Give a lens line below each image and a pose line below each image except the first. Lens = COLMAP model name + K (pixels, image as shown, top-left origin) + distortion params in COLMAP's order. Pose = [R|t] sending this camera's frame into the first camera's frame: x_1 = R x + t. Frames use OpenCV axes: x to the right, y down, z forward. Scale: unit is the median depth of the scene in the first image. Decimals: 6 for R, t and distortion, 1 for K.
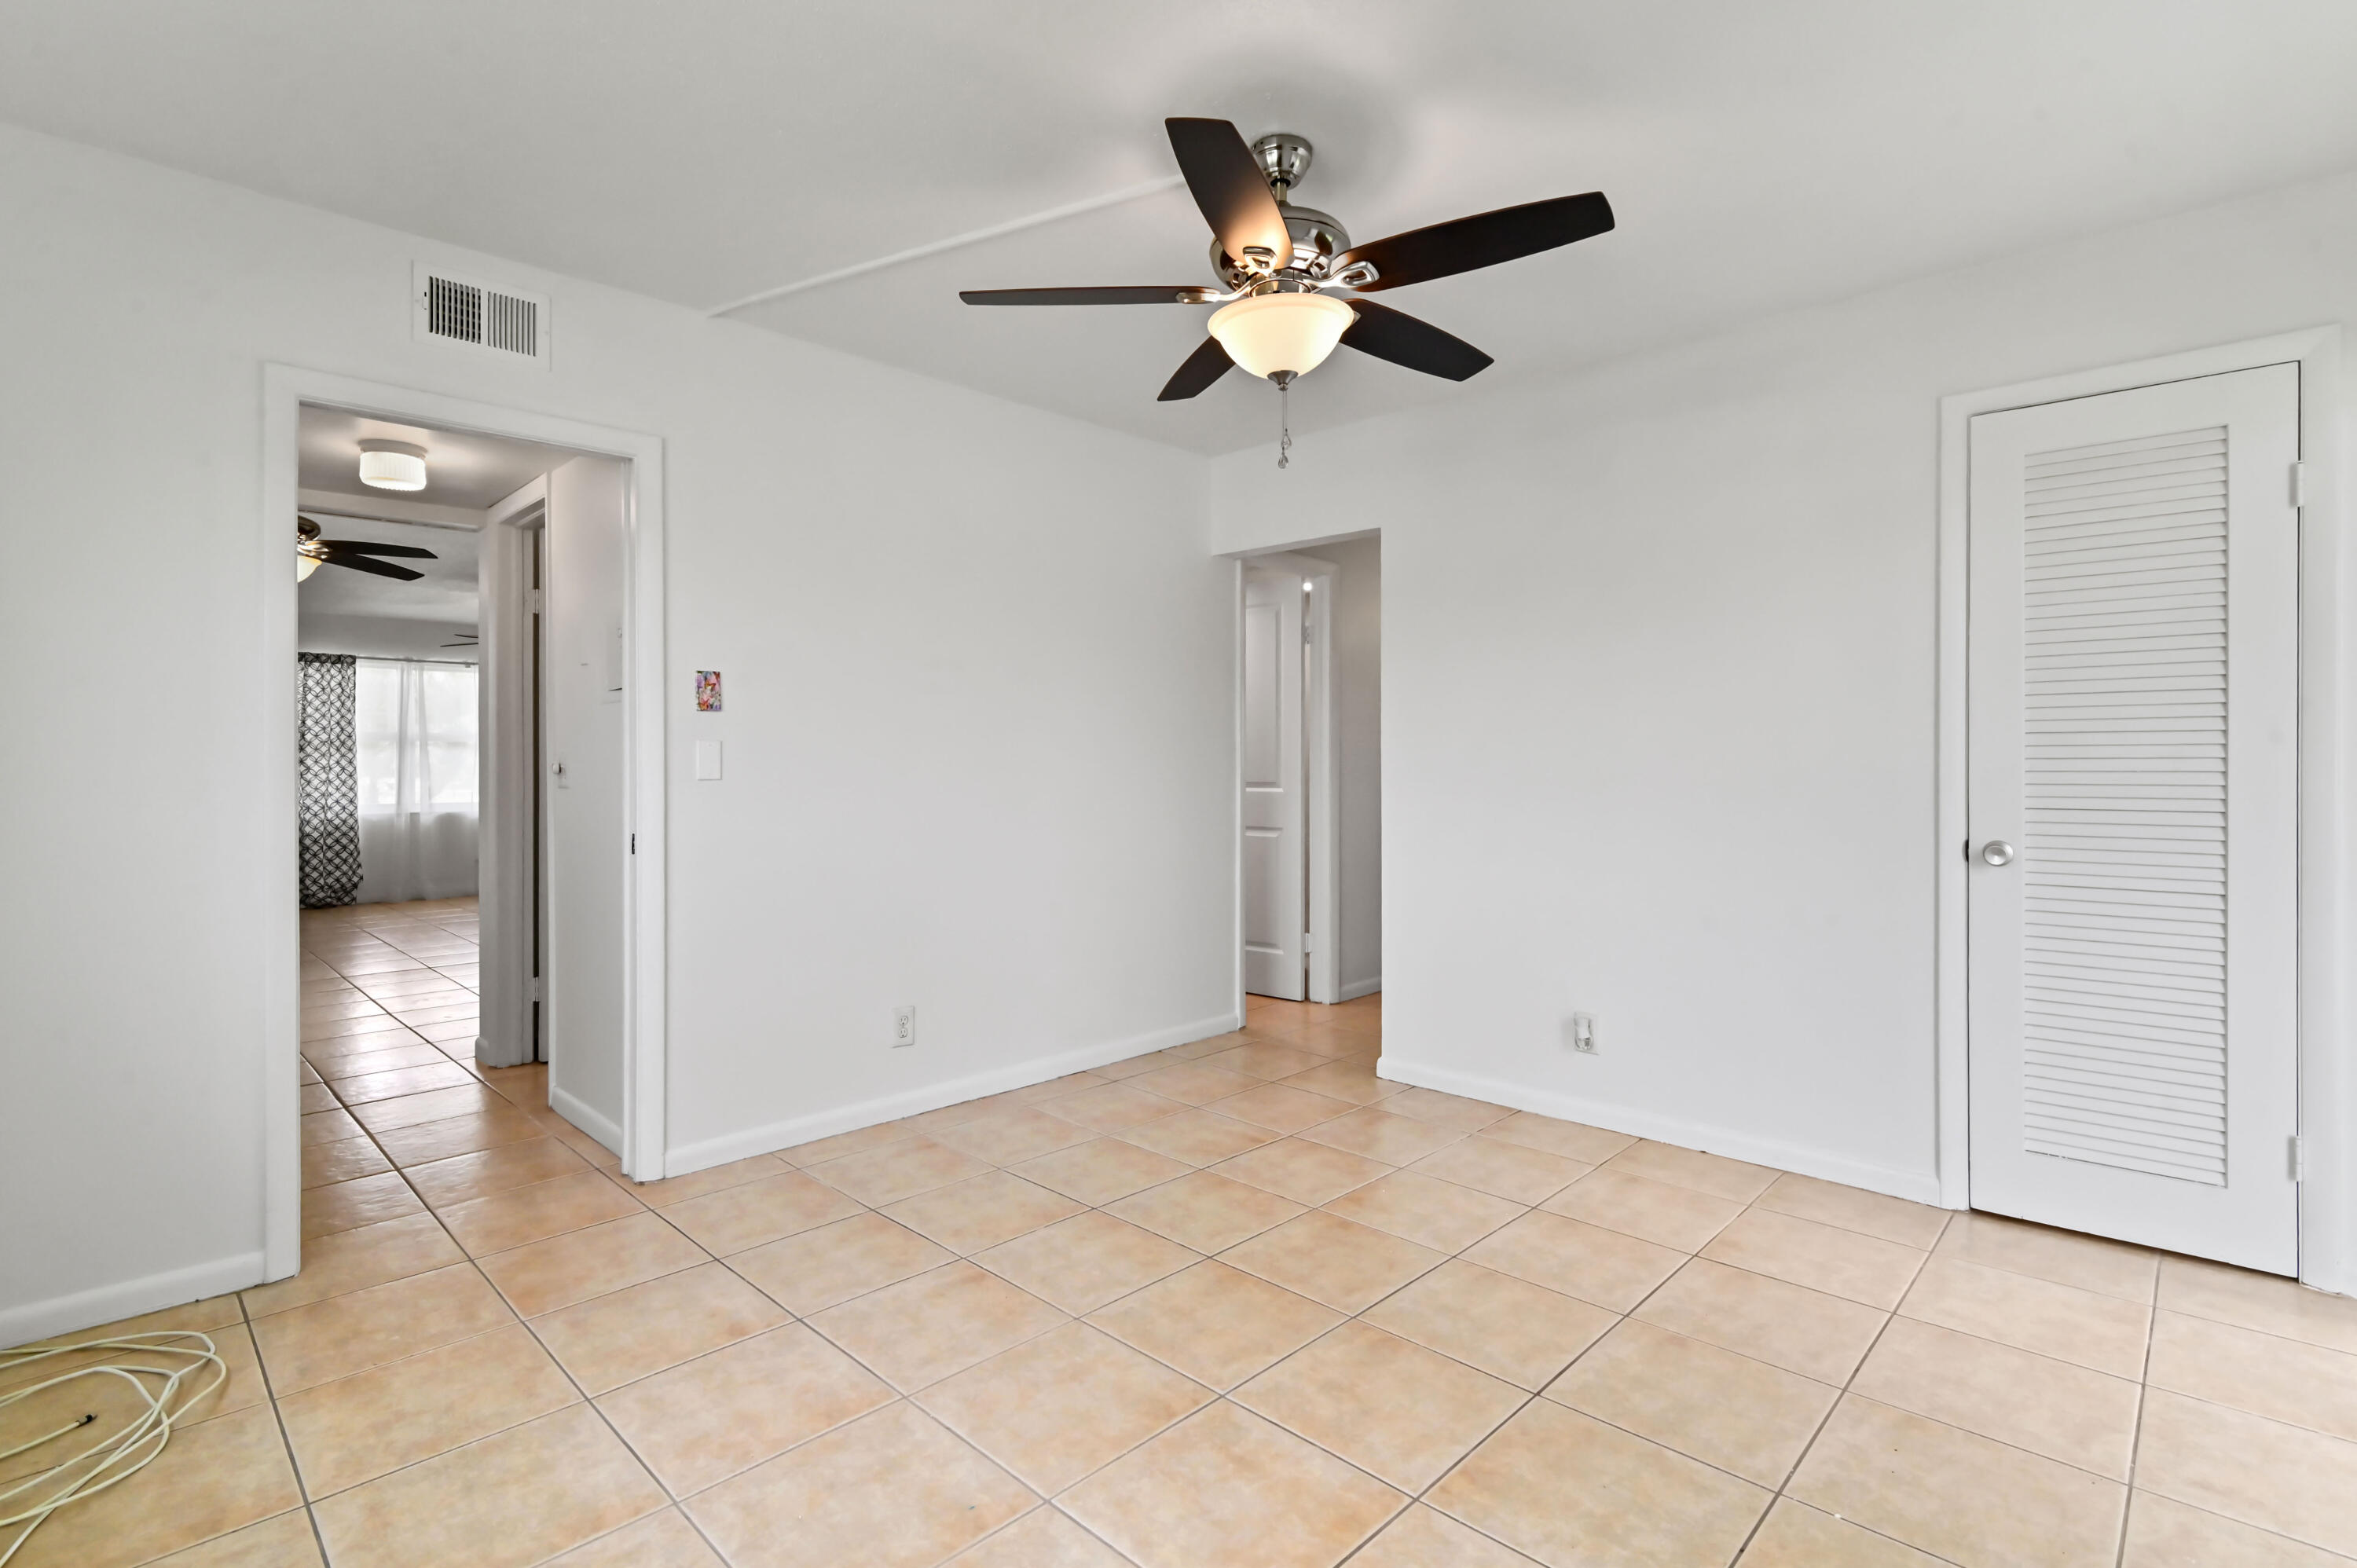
lens RADIAL K [[1106.8, 0, 1166.2], [0, 1106.8, 762.4], [0, 0, 1]] dist [-0.020032, -0.000445]
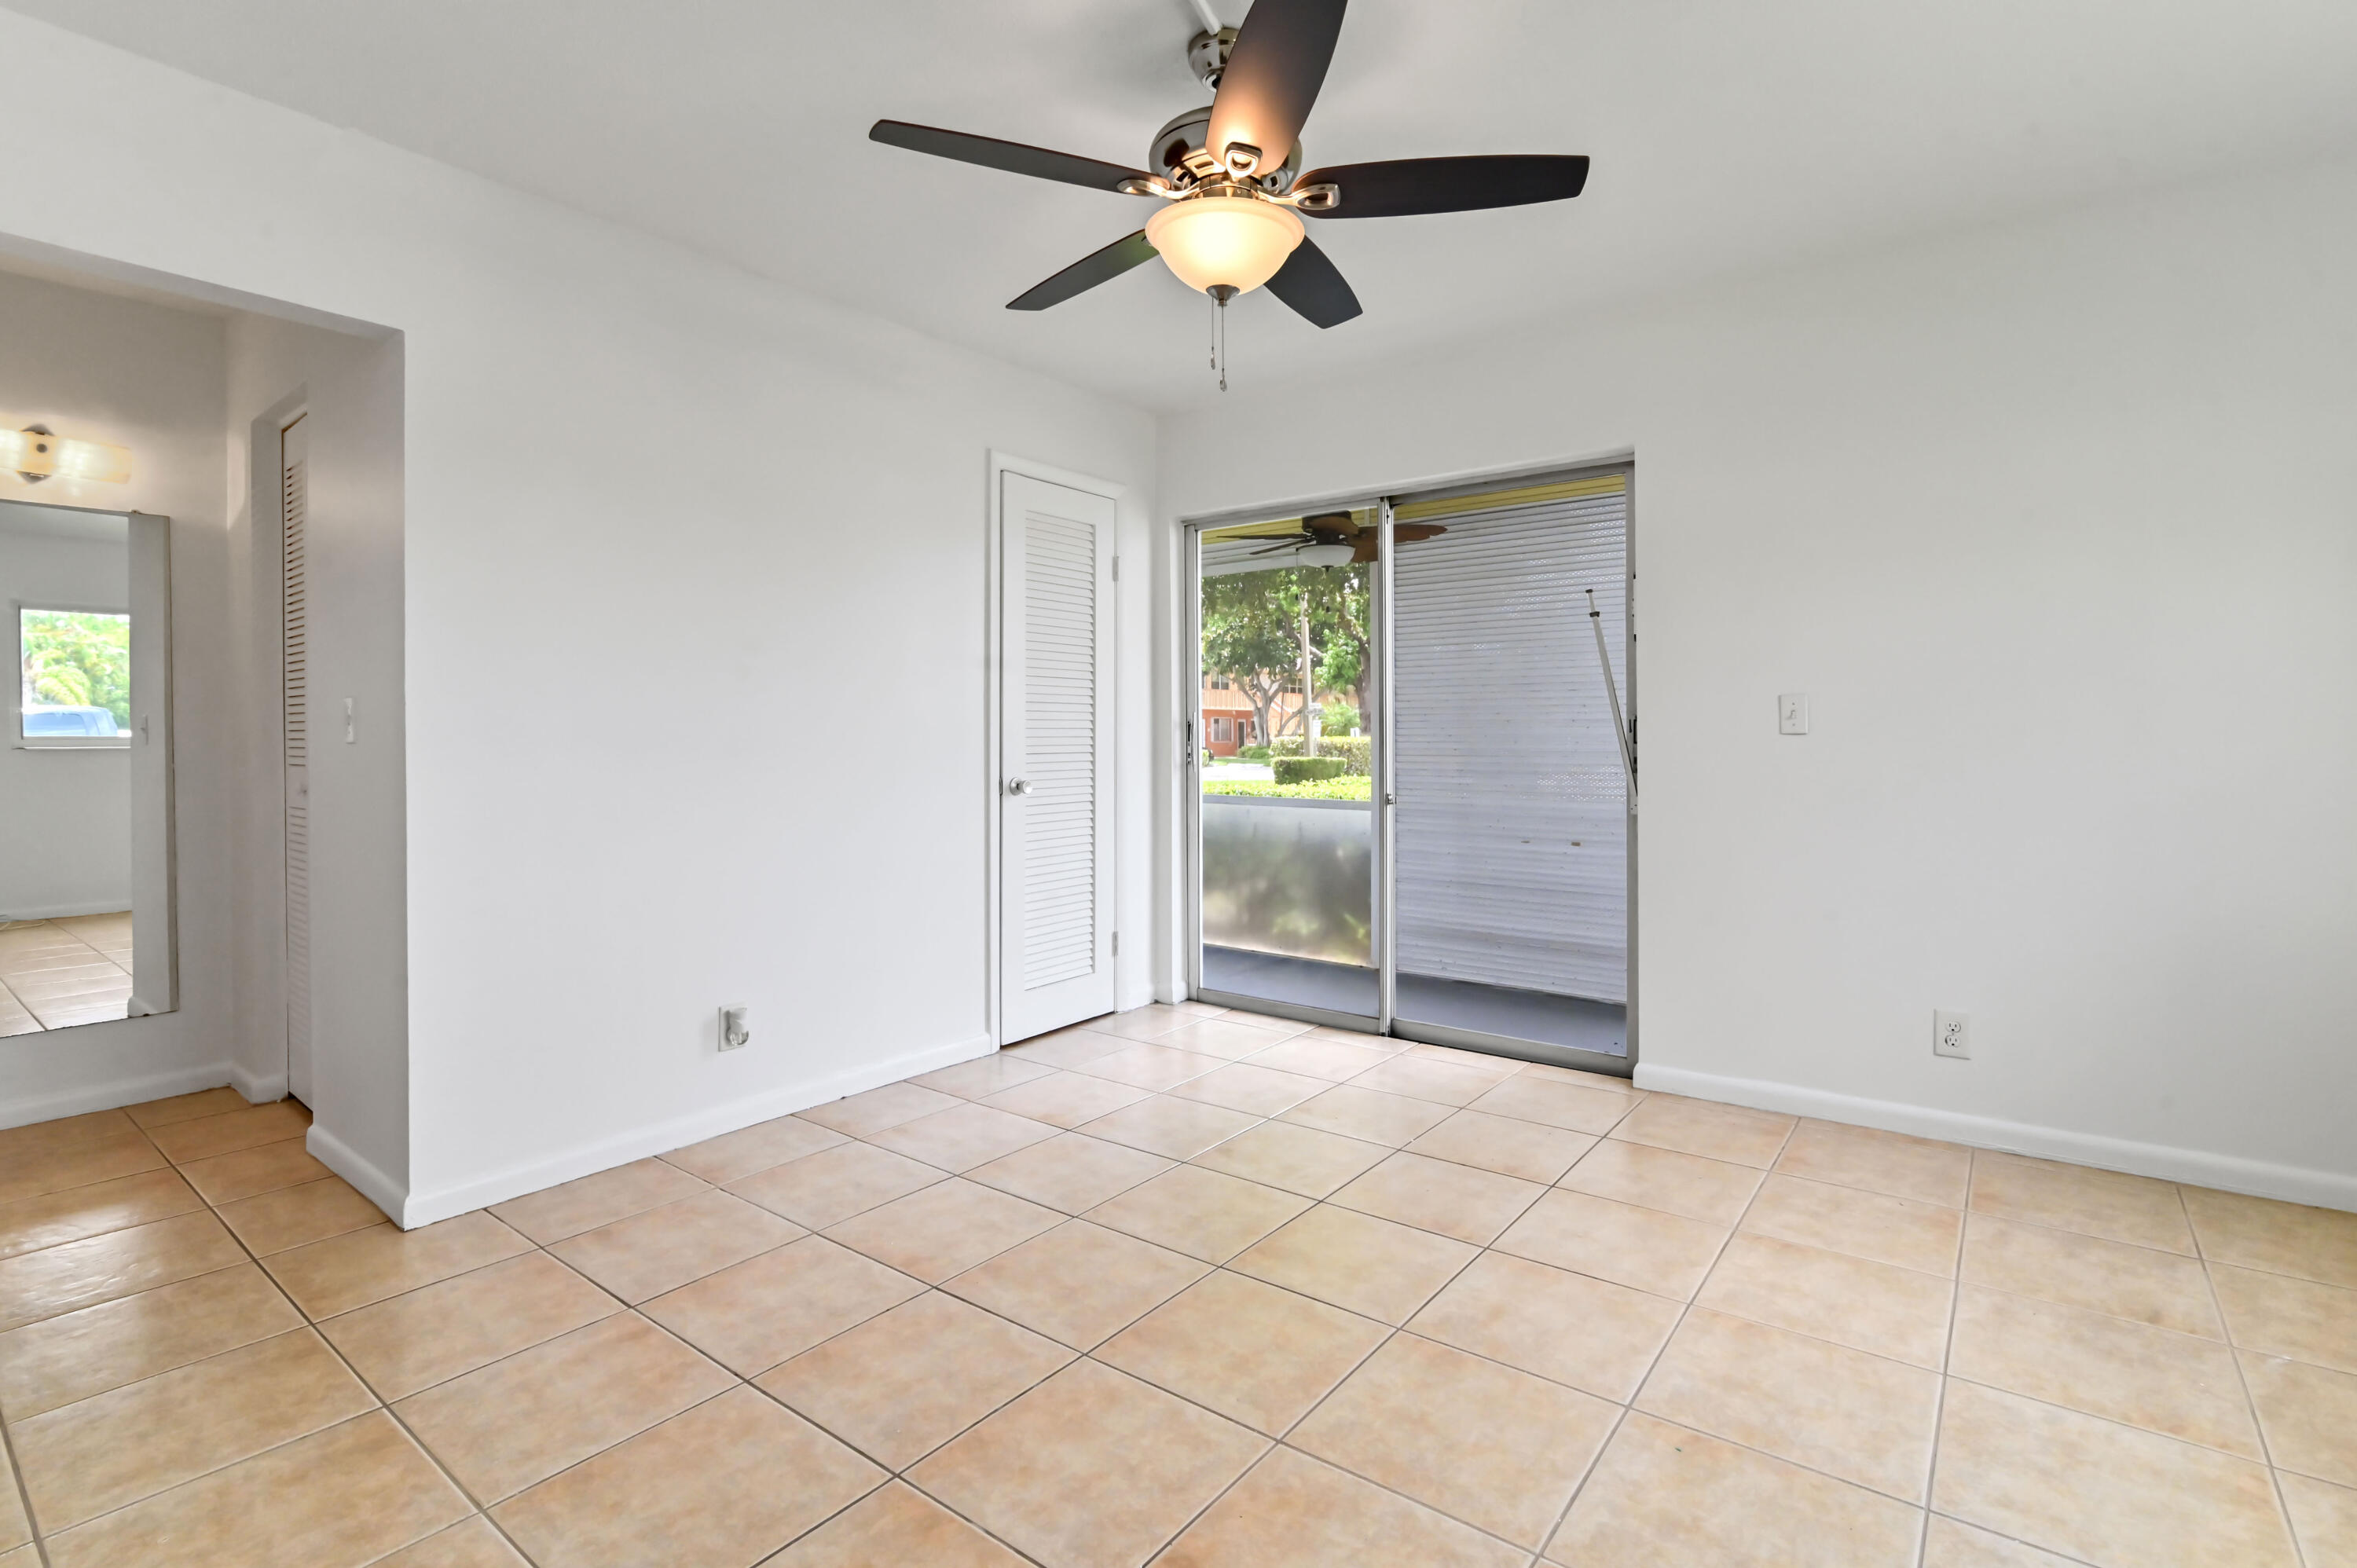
lens RADIAL K [[1106.8, 0, 1166.2], [0, 1106.8, 762.4], [0, 0, 1]] dist [-0.020032, -0.000445]
pose [[-0.117881, -0.021110, 0.992803, -0.702292], [0.001579, 0.999769, 0.021445, 0.021289], [-0.993027, 0.004096, -0.117820, 1.009804]]
